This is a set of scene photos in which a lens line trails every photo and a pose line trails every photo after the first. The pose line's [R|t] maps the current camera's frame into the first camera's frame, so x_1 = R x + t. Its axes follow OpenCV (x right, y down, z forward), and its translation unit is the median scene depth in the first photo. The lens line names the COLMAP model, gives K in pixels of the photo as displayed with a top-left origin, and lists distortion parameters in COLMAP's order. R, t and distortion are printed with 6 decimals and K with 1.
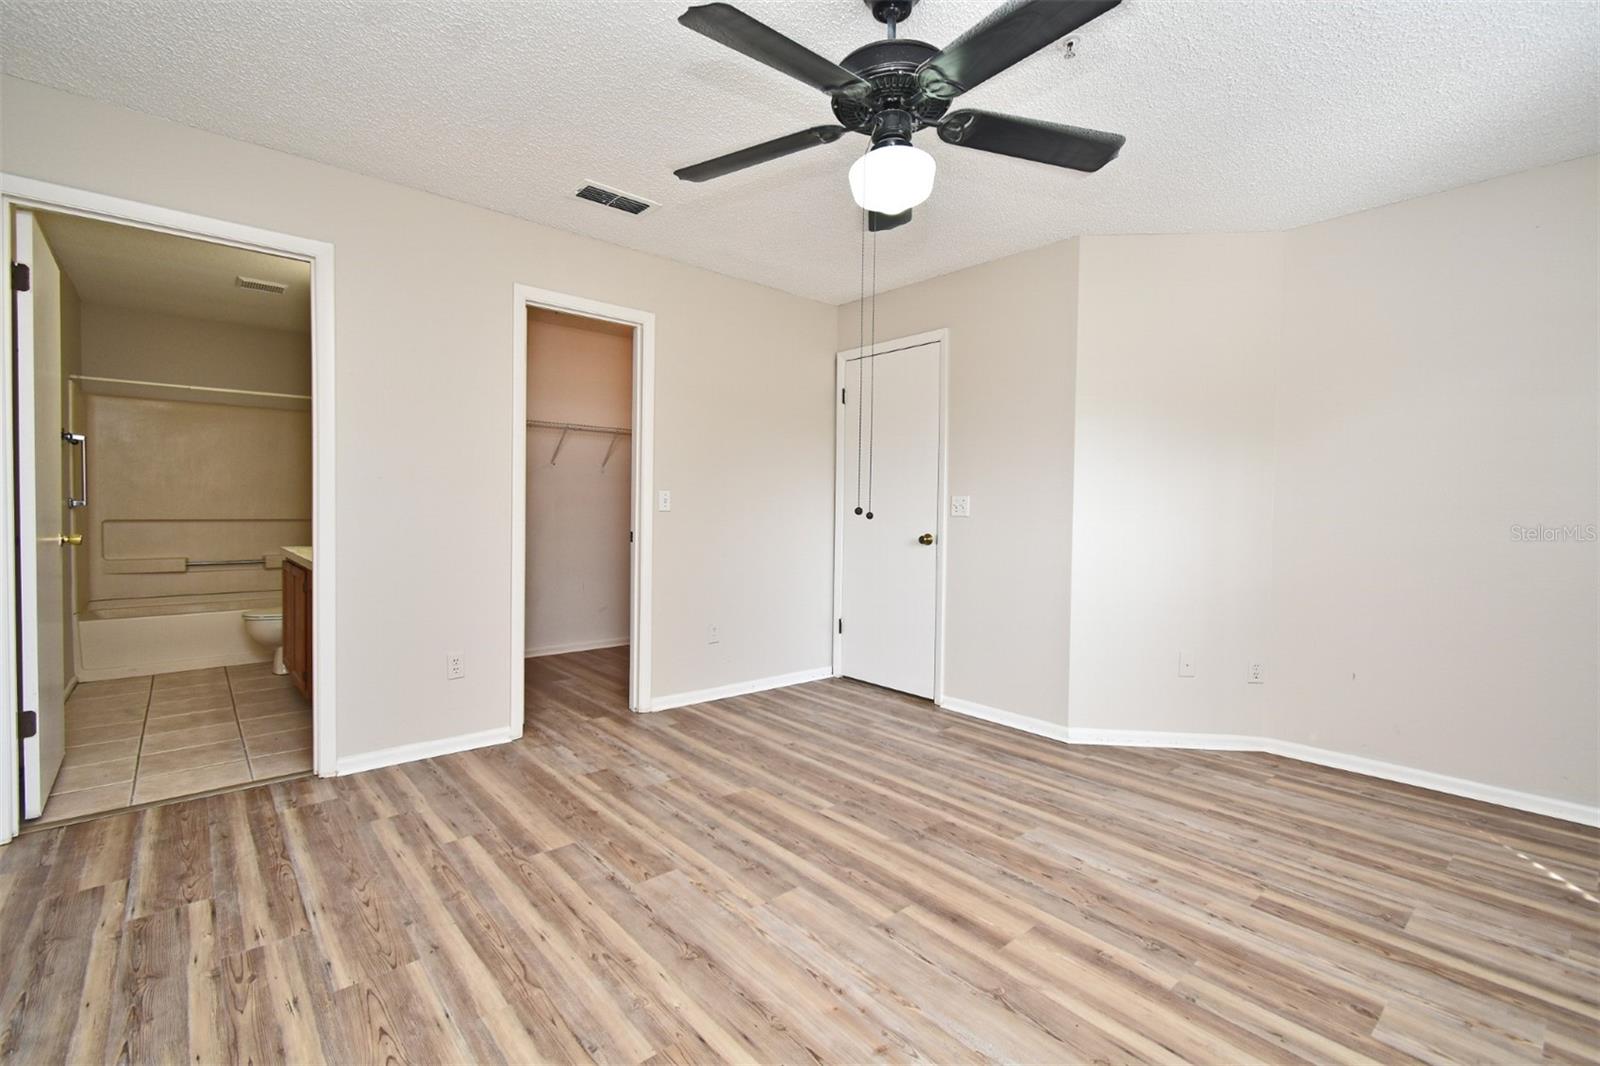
lens RADIAL K [[707.0, 0, 802.7], [0, 707.0, 530.5], [0, 0, 1]] dist [0.000064, -0.001356]
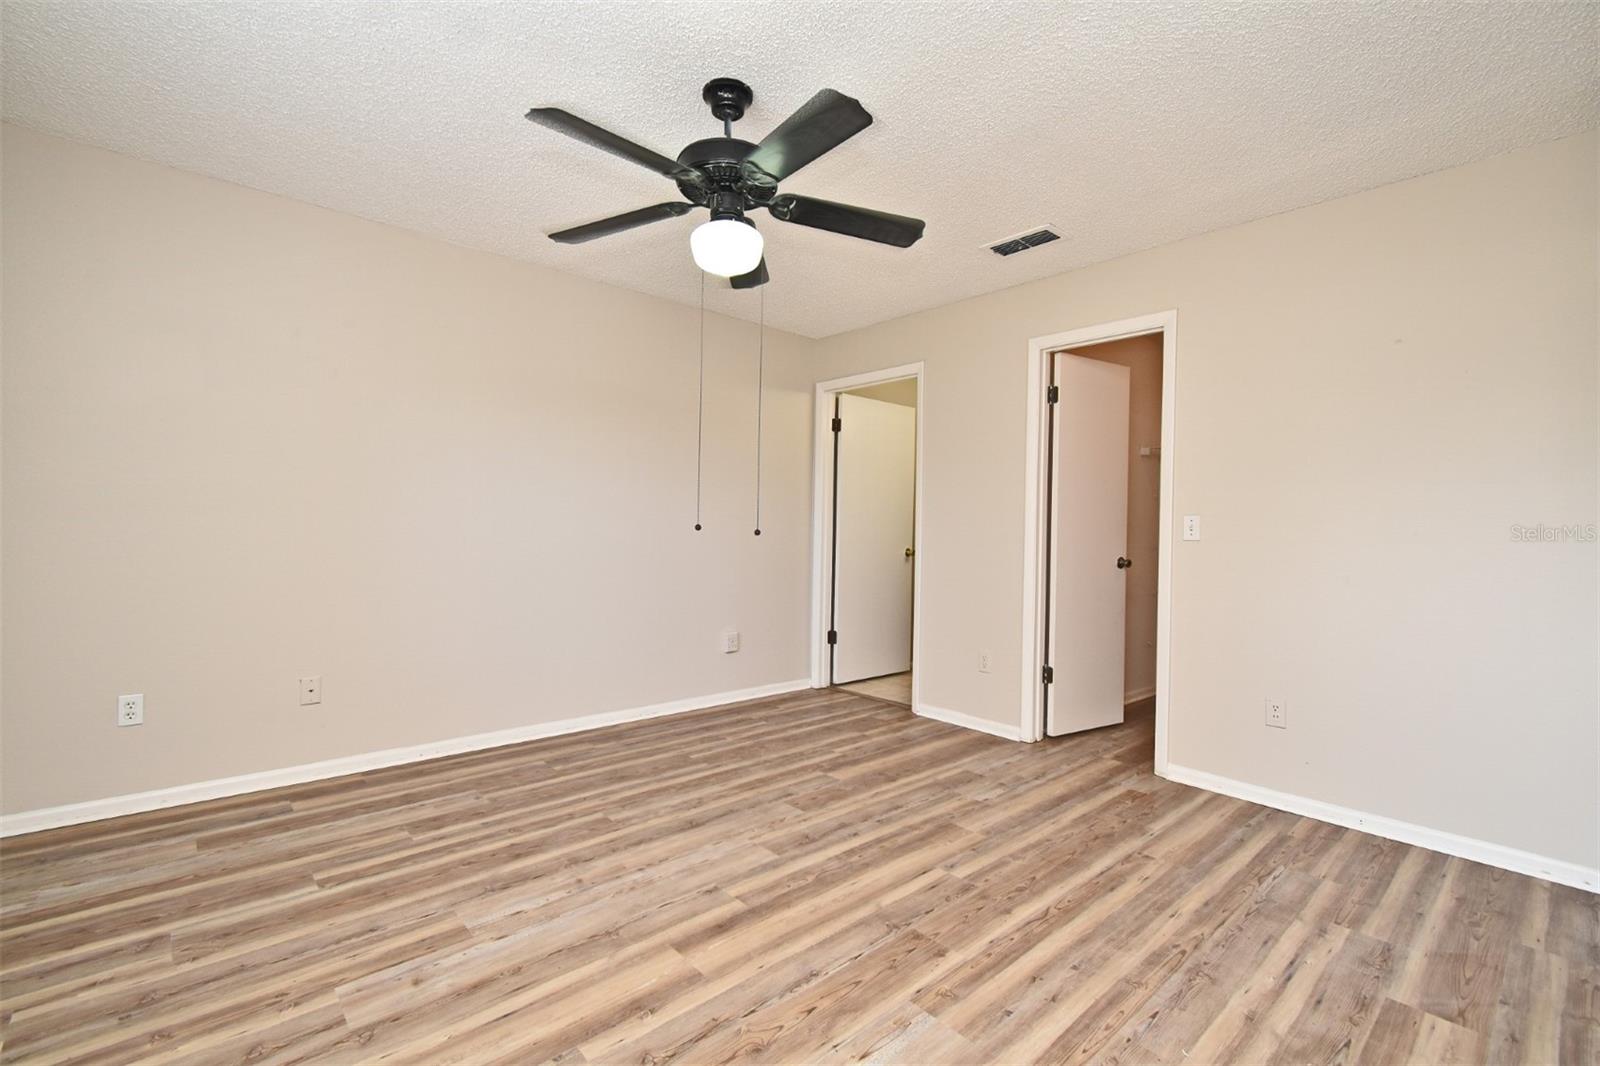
lens RADIAL K [[707.0, 0, 797.1], [0, 707.0, 527.1], [0, 0, 1]] dist [0.000064, -0.001356]
pose [[0.011292, -0.014689, -0.999828, 0.914318], [-0.048519, 0.998706, -0.015221, -0.011322], [0.998758, 0.048683, 0.010564, 0.787038]]
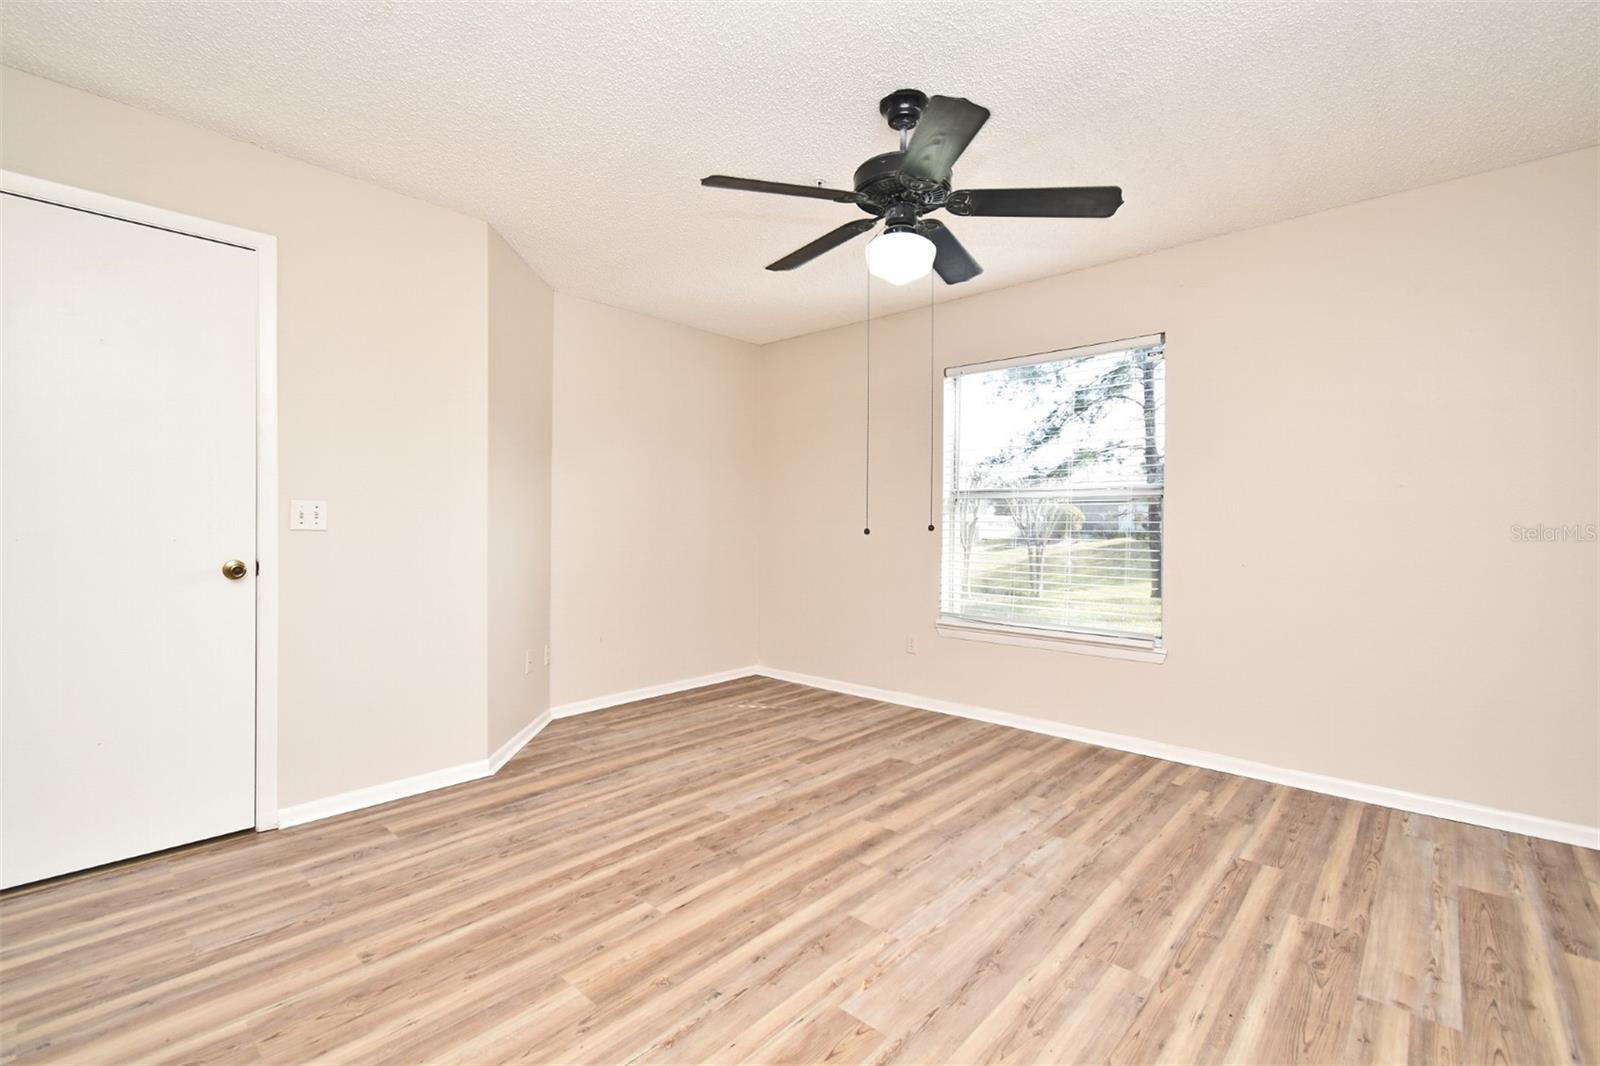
lens RADIAL K [[707.0, 0, 801.2], [0, 707.0, 534.4], [0, 0, 1]] dist [0.000064, -0.001356]
pose [[-0.120187, -0.030082, 0.992295, -0.752060], [0.022023, 0.999214, 0.032960, -0.041674], [-0.992507, 0.025814, -0.119430, 0.927224]]
